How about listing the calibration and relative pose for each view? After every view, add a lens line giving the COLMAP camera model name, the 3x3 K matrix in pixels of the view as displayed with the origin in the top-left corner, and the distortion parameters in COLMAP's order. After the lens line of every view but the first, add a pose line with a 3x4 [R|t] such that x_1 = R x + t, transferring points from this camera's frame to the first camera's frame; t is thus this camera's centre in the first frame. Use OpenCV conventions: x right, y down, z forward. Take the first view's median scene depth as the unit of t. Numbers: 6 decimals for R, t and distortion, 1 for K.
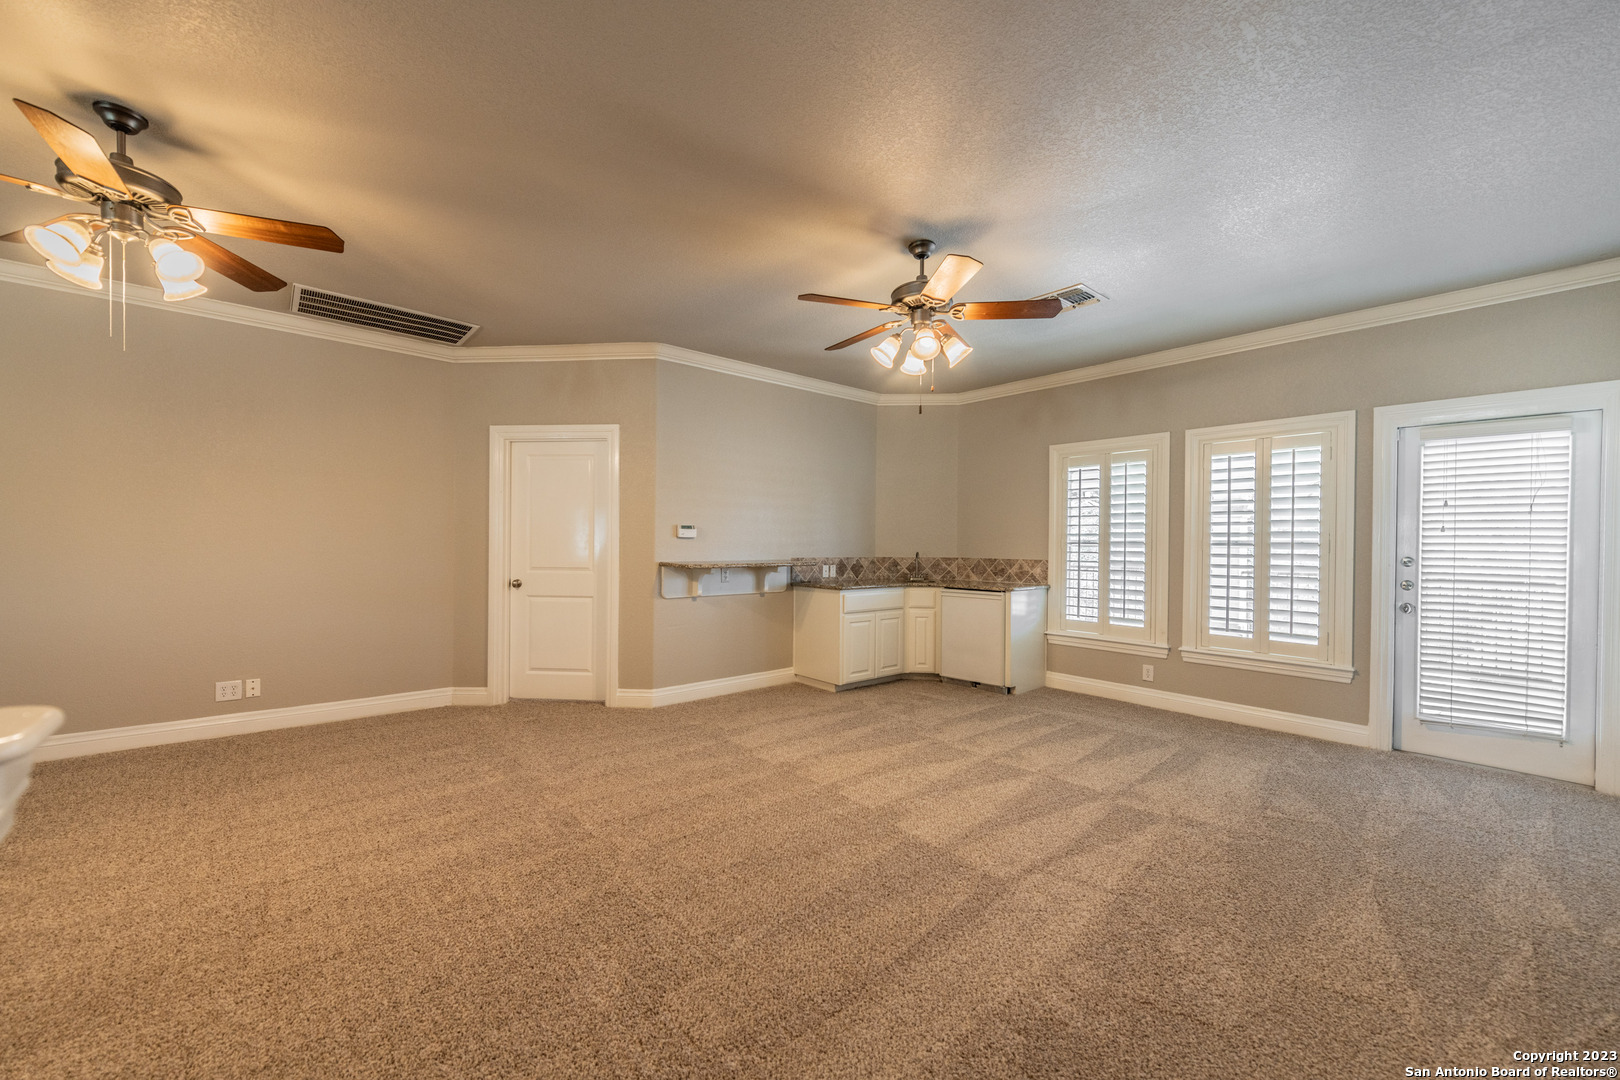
lens RADIAL K [[631.3, 0, 810.5], [0, 631.3, 548.4], [0, 0, 1]] dist [0.018810, -0.000079]
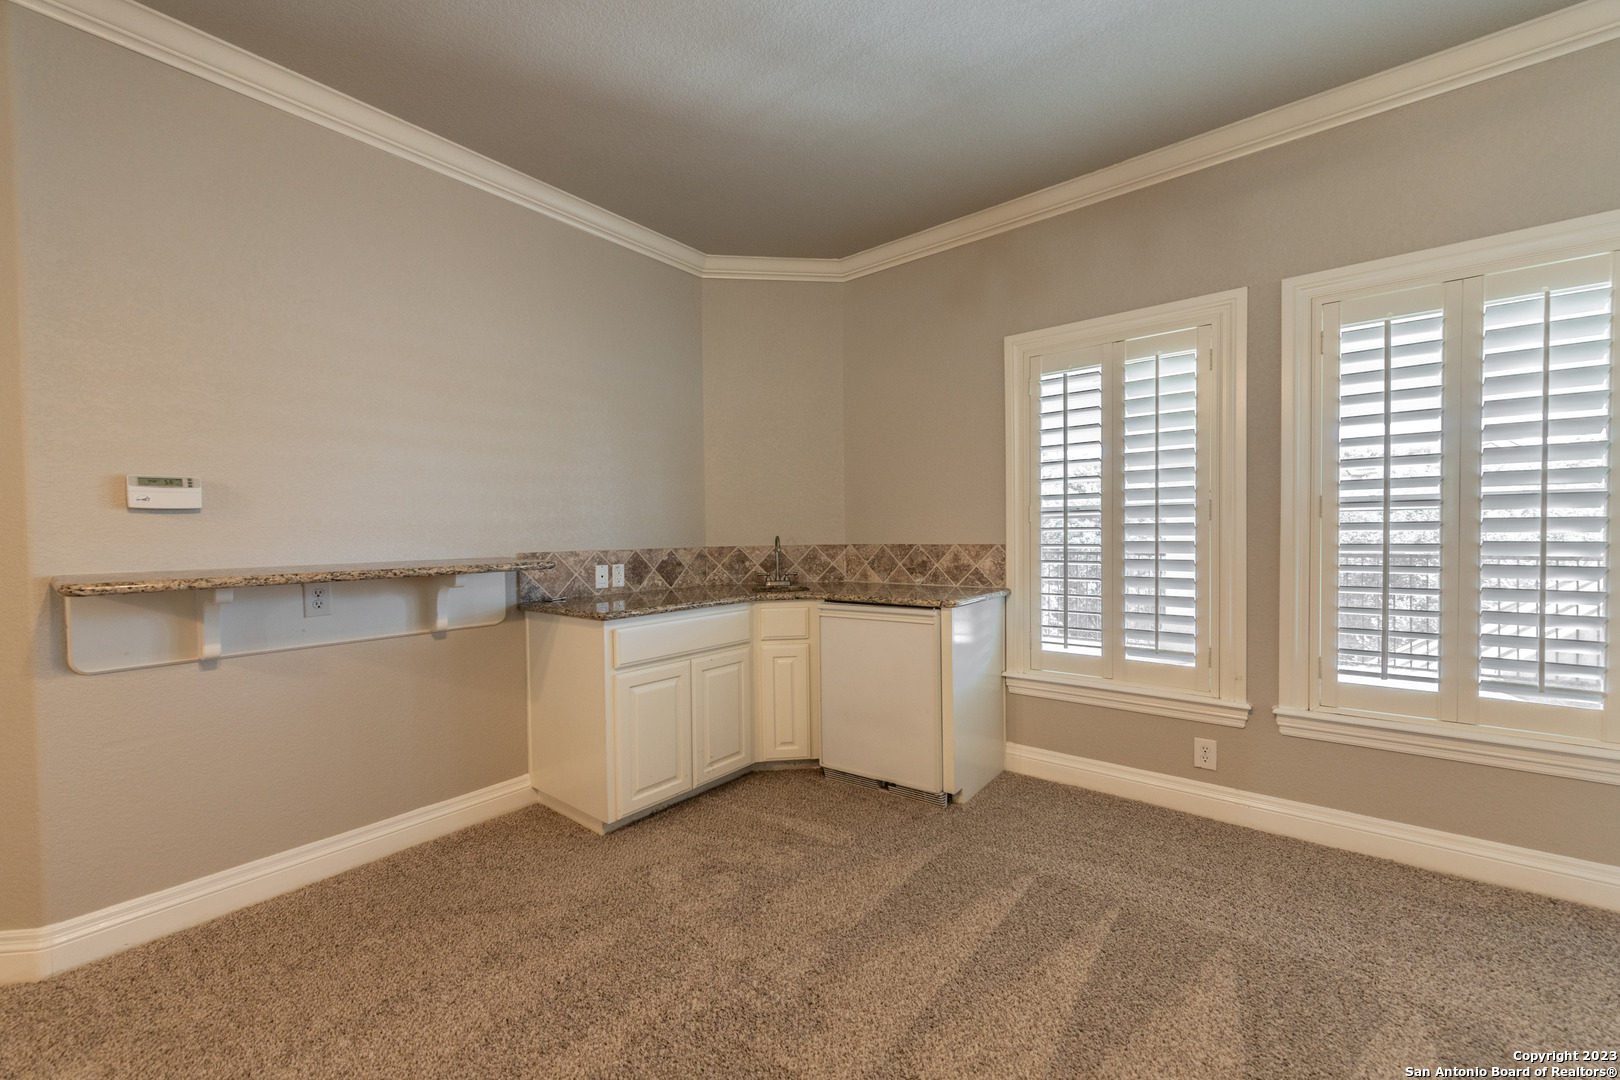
lens RADIAL K [[631.3, 0, 810.5], [0, 631.3, 548.4], [0, 0, 1]] dist [0.018810, -0.000079]
pose [[0.983726, -0.026556, 0.177700, 0.110243], [0.023663, 0.999551, 0.018385, 0.007894], [-0.178109, -0.013881, 0.983913, 0.494843]]
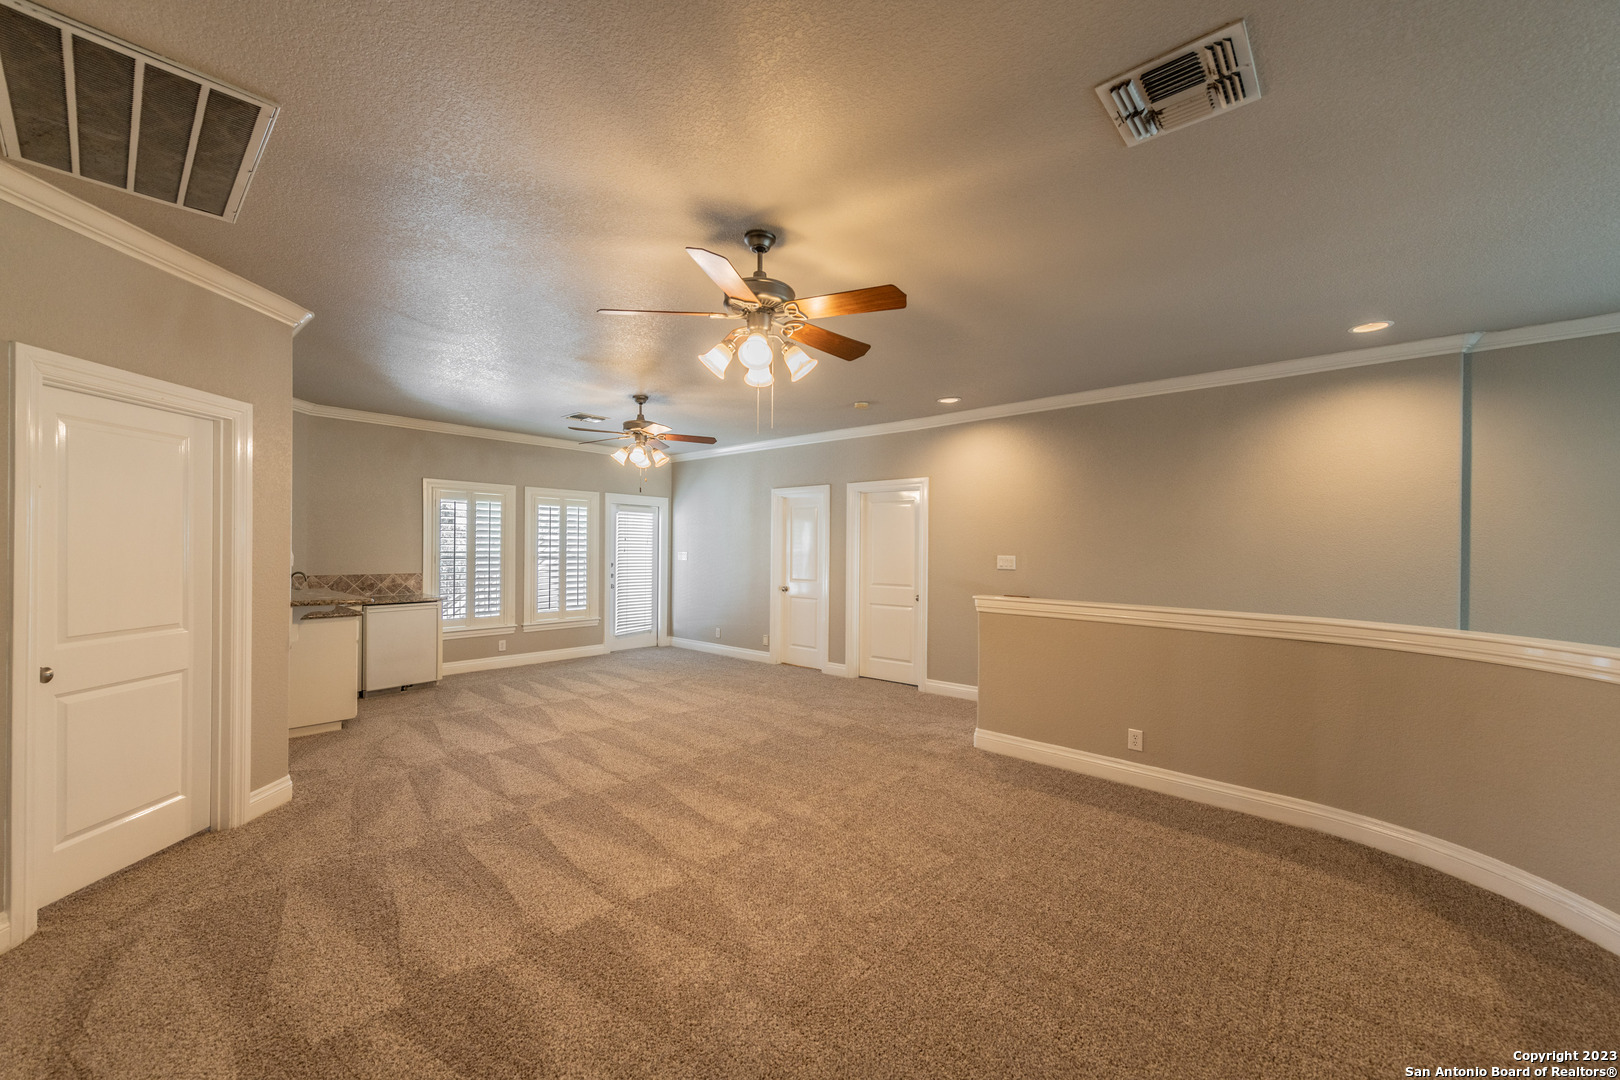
lens RADIAL K [[631.3, 0, 810.5], [0, 631.3, 548.4], [0, 0, 1]] dist [0.018810, -0.000079]
pose [[-0.125646, -0.011111, 0.992013, -0.934981], [-0.000919, 0.999938, 0.011083, -0.043523], [-0.992075, 0.000480, -0.125649, 0.432068]]
